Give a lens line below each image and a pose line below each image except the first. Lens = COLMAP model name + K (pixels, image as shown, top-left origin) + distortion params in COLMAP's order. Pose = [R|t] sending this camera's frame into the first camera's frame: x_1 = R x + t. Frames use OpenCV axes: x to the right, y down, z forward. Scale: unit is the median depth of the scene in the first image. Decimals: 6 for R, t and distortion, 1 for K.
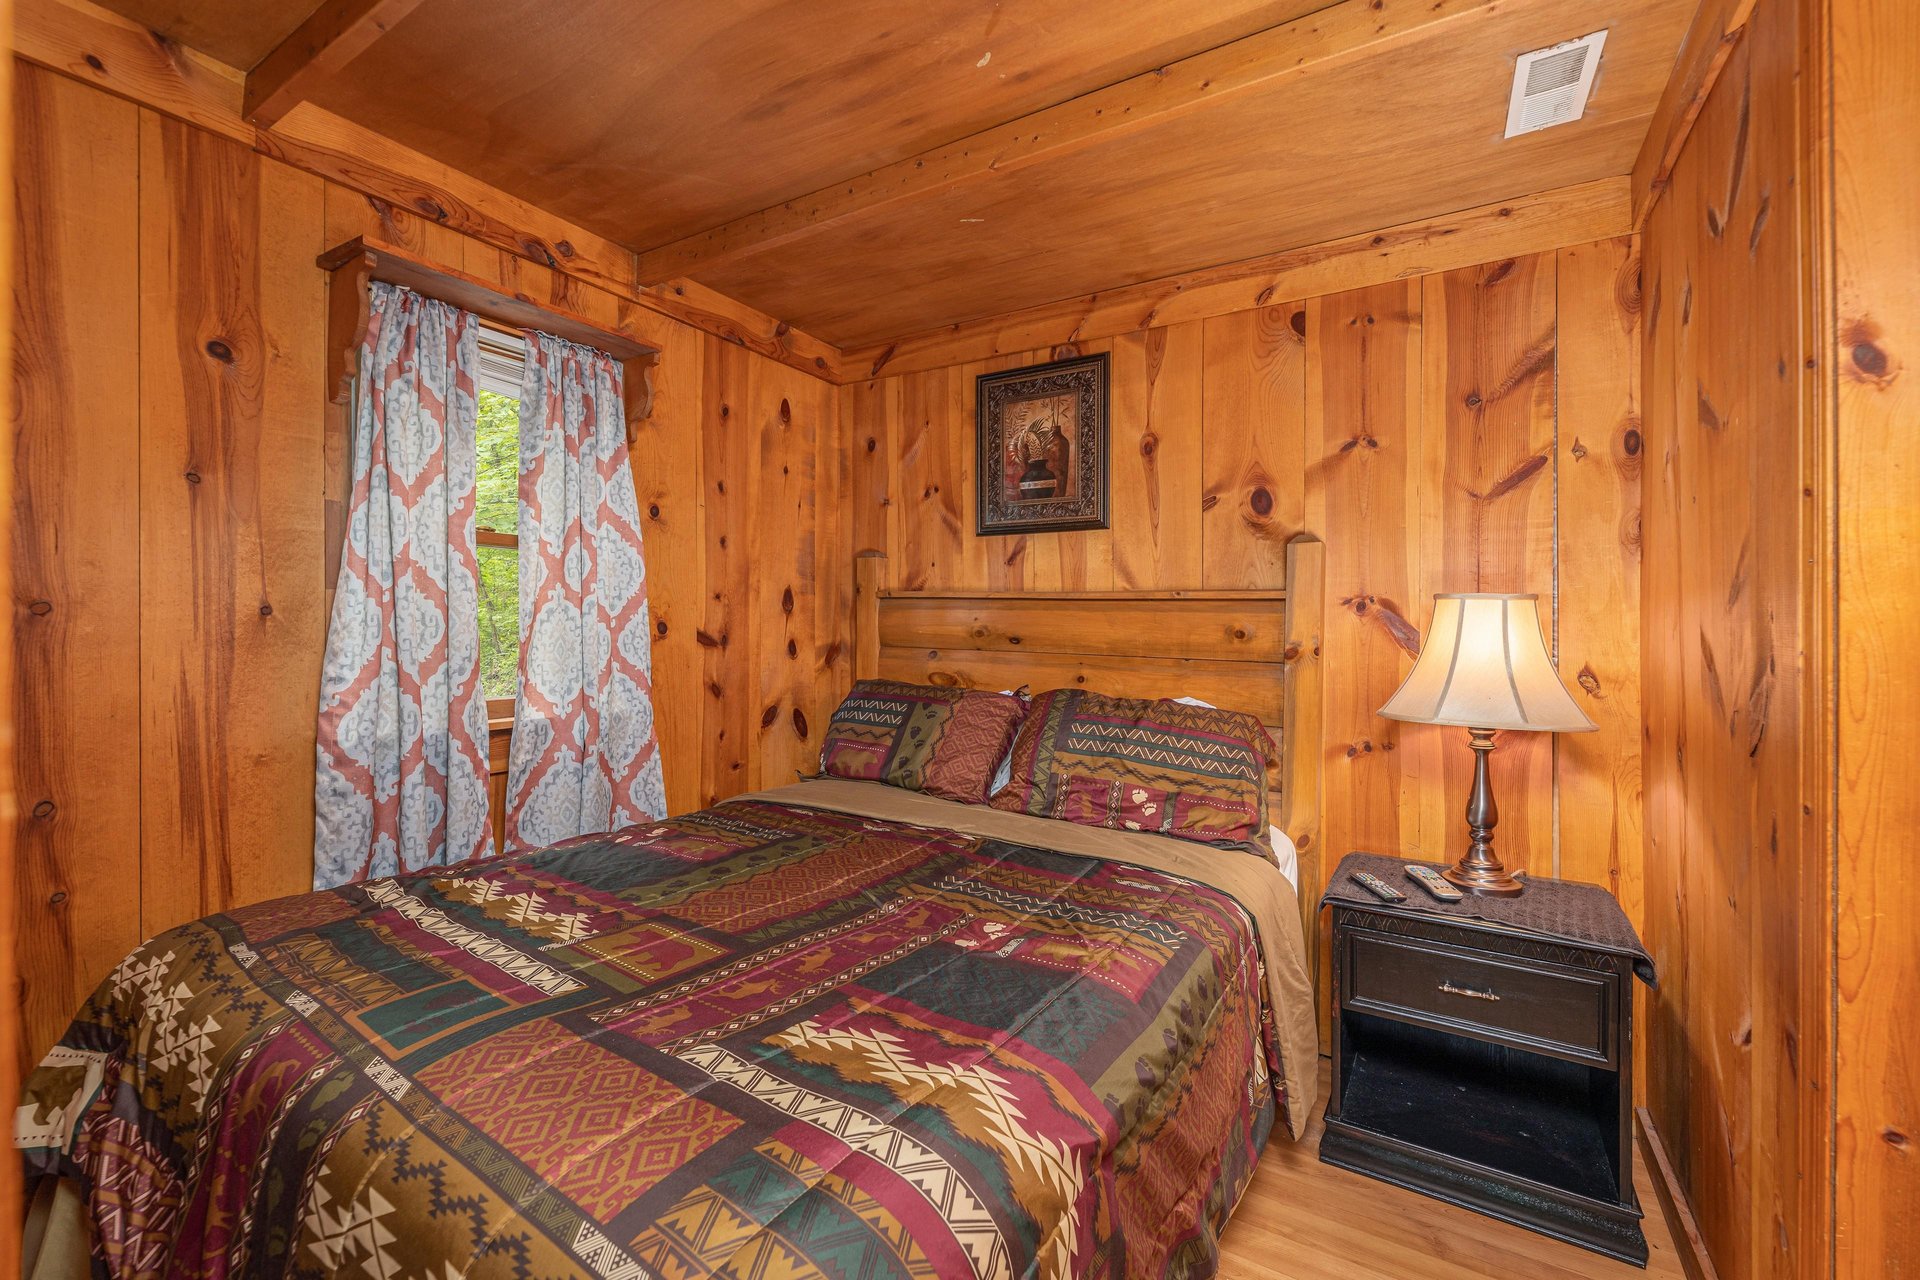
lens RADIAL K [[787.8, 0, 957.7], [0, 787.8, 632.9], [0, 0, 1]] dist [-0.002883, 0.000291]
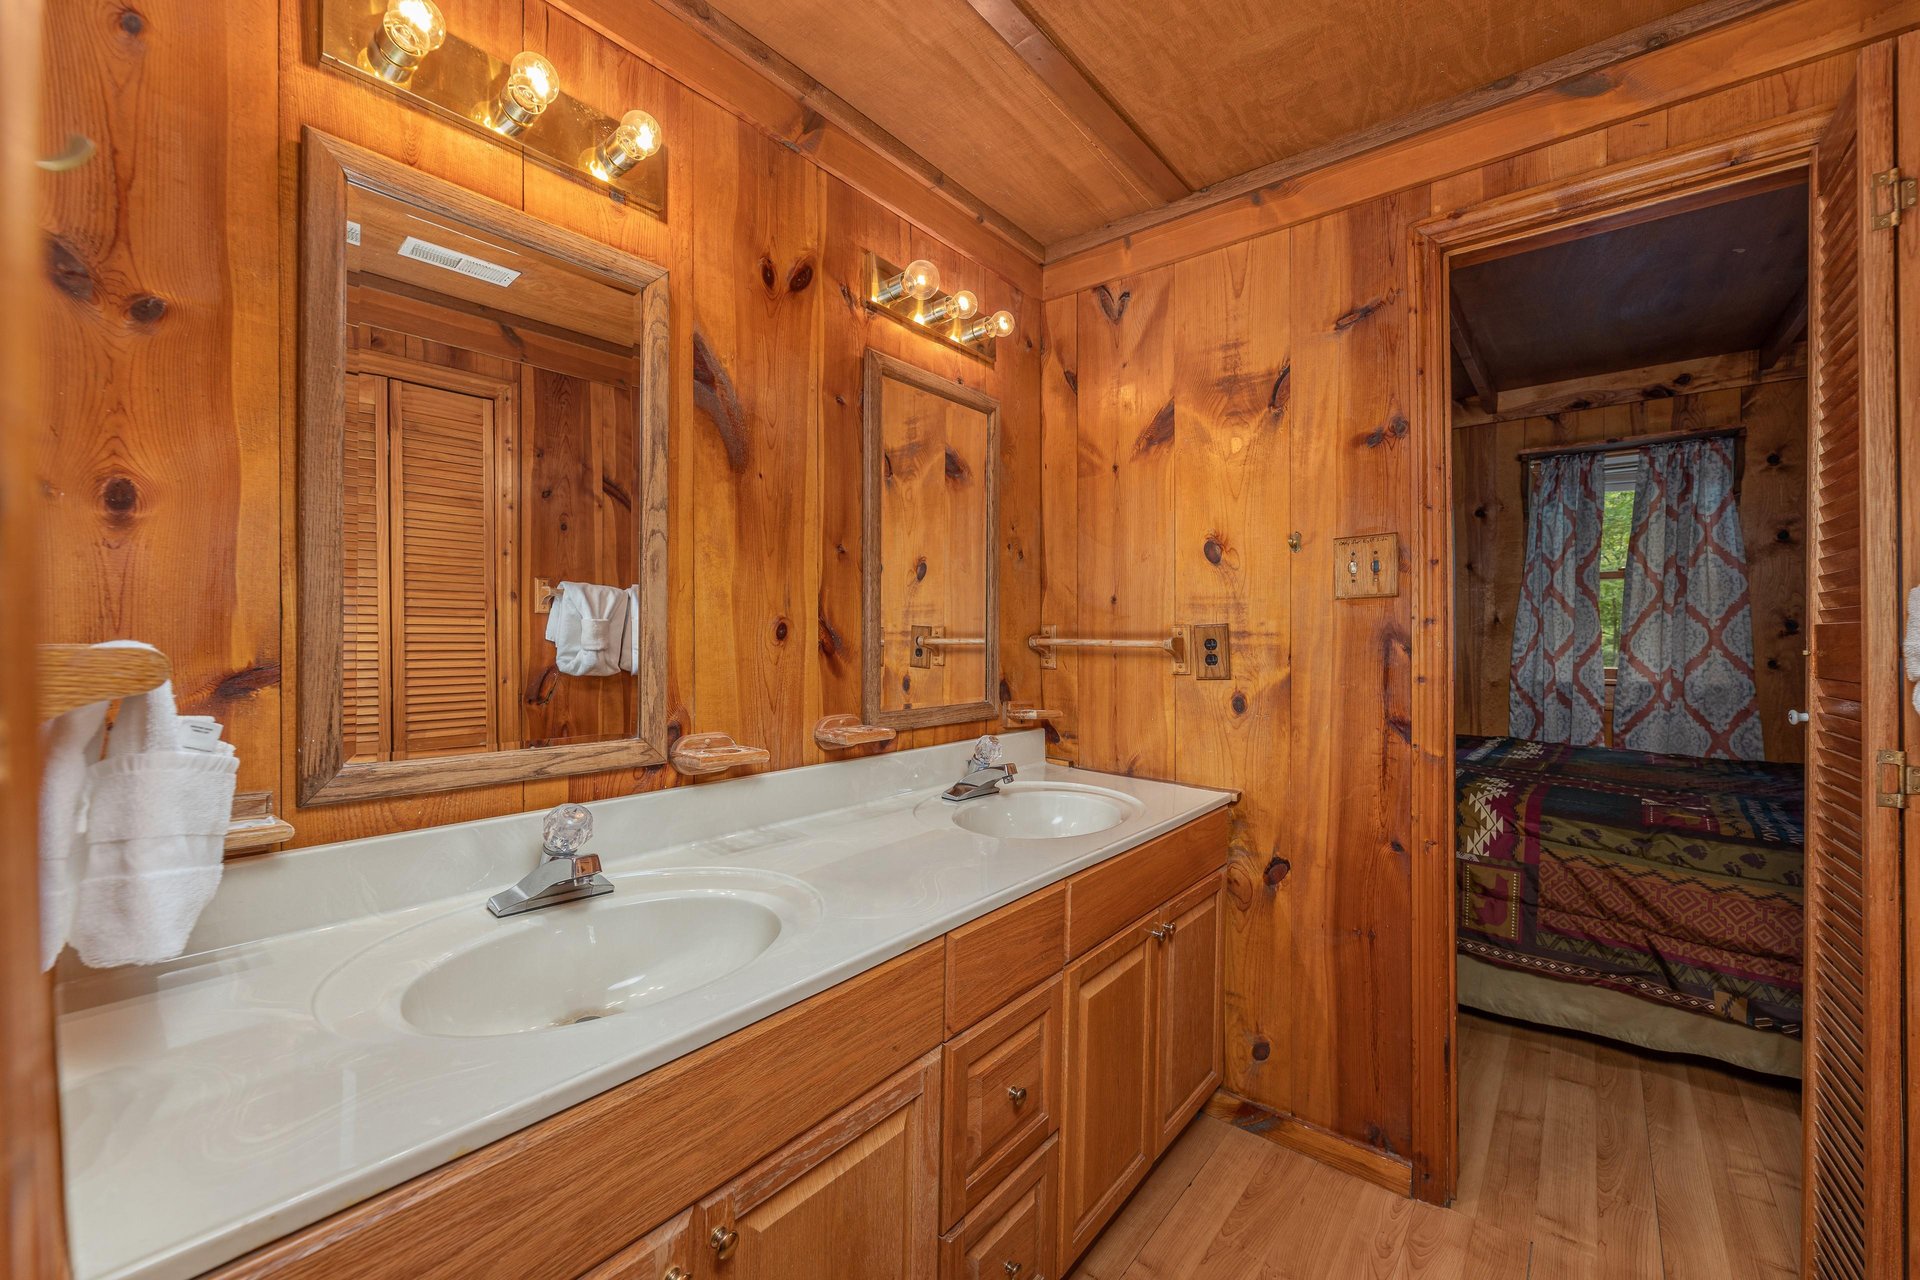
lens RADIAL K [[787.8, 0, 950.5], [0, 787.8, 636.3], [0, 0, 1]] dist [-0.002883, 0.000291]
pose [[-0.155350, 0.005604, -0.987844, 1.693014], [-0.003420, 0.999975, 0.006210, 0.011302], [0.987854, 0.004343, -0.155327, -0.234459]]
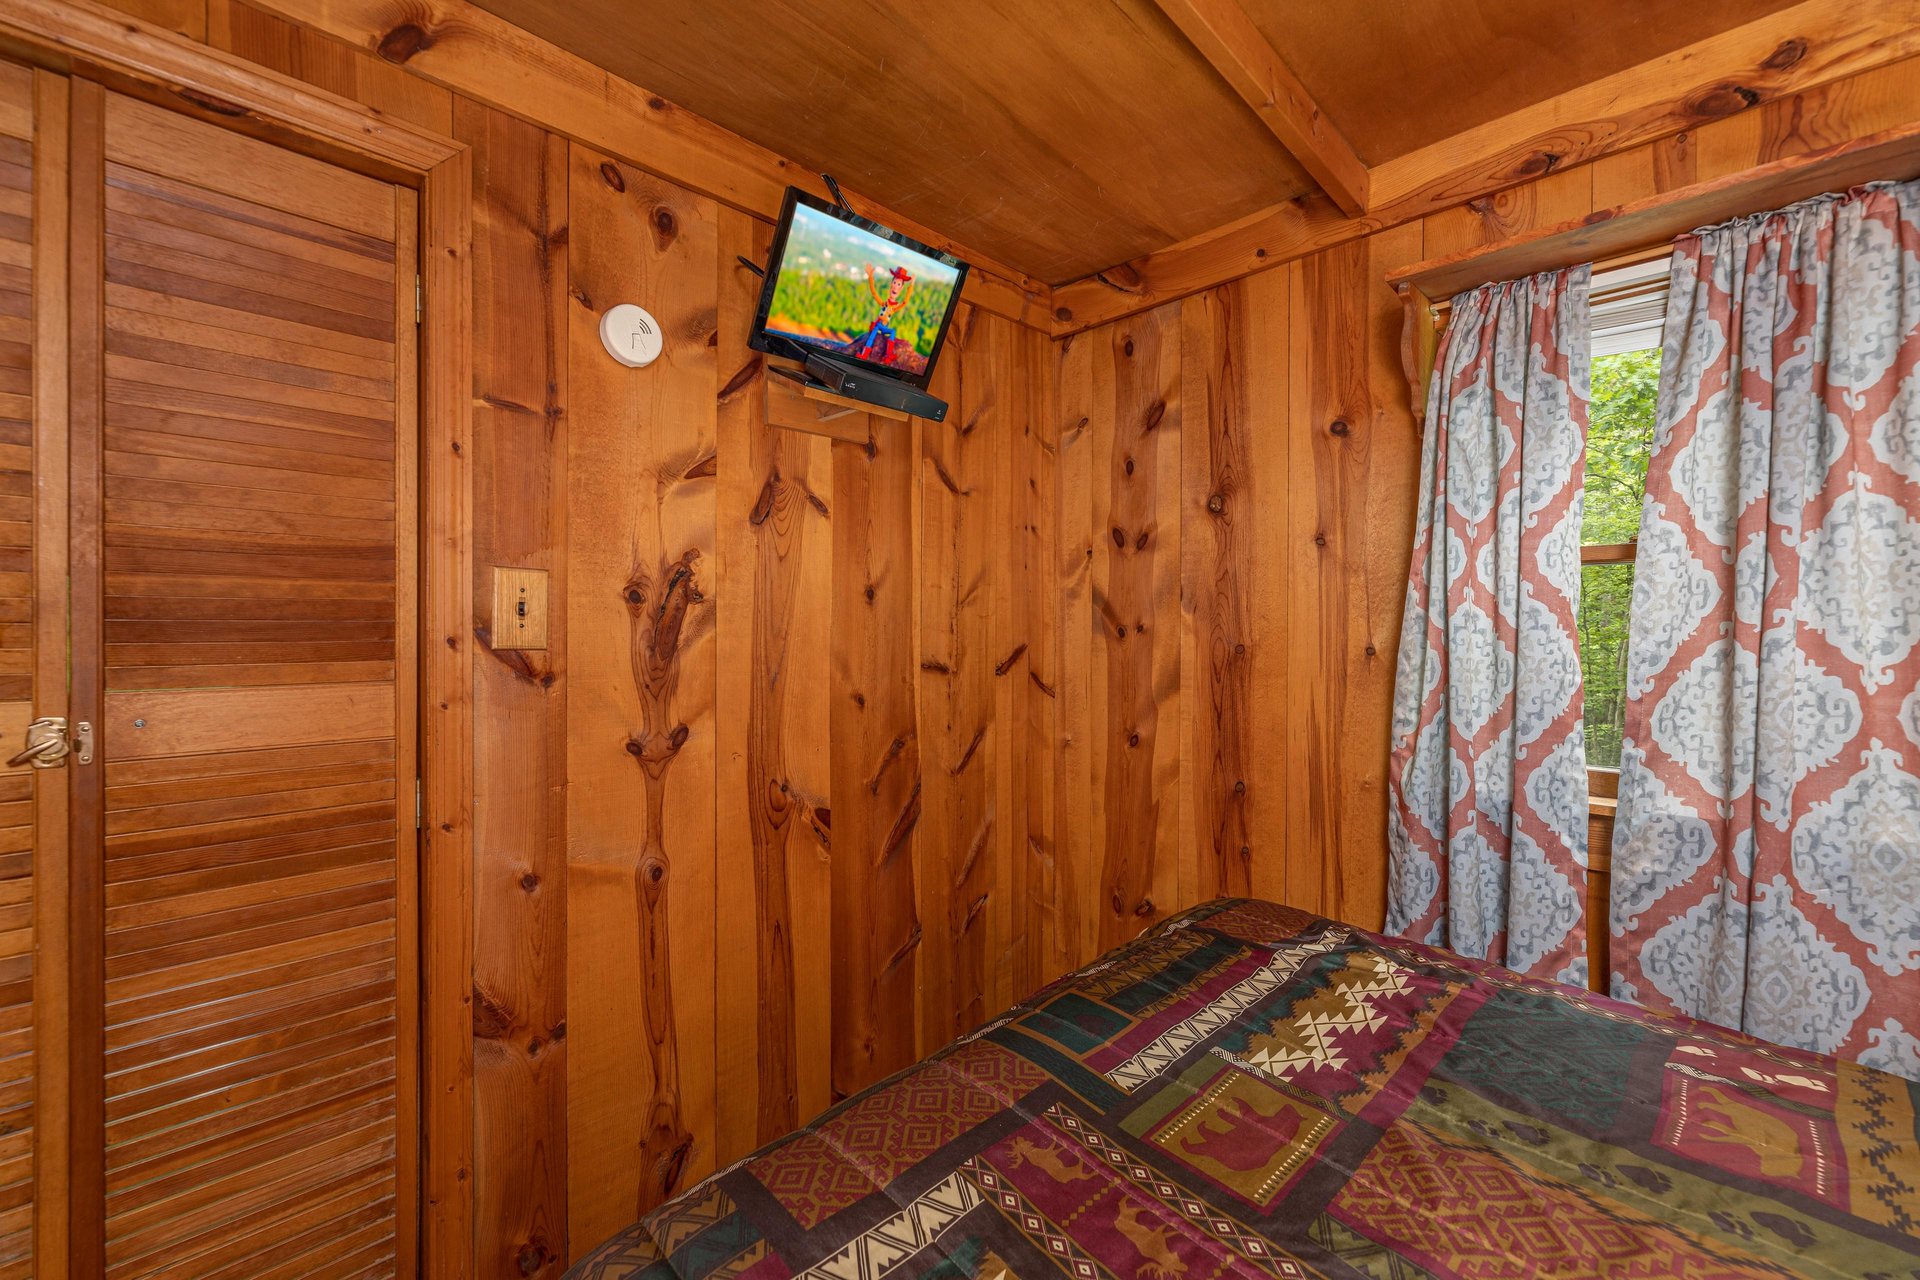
lens RADIAL K [[787.8, 0, 962.8], [0, 787.8, 627.3], [0, 0, 1]] dist [-0.002883, 0.000291]
pose [[-0.222419, 0.004593, -0.974940, 0.320250], [-0.001738, 0.999985, 0.005107, -0.067501], [0.974950, 0.002830, -0.222408, 0.704066]]
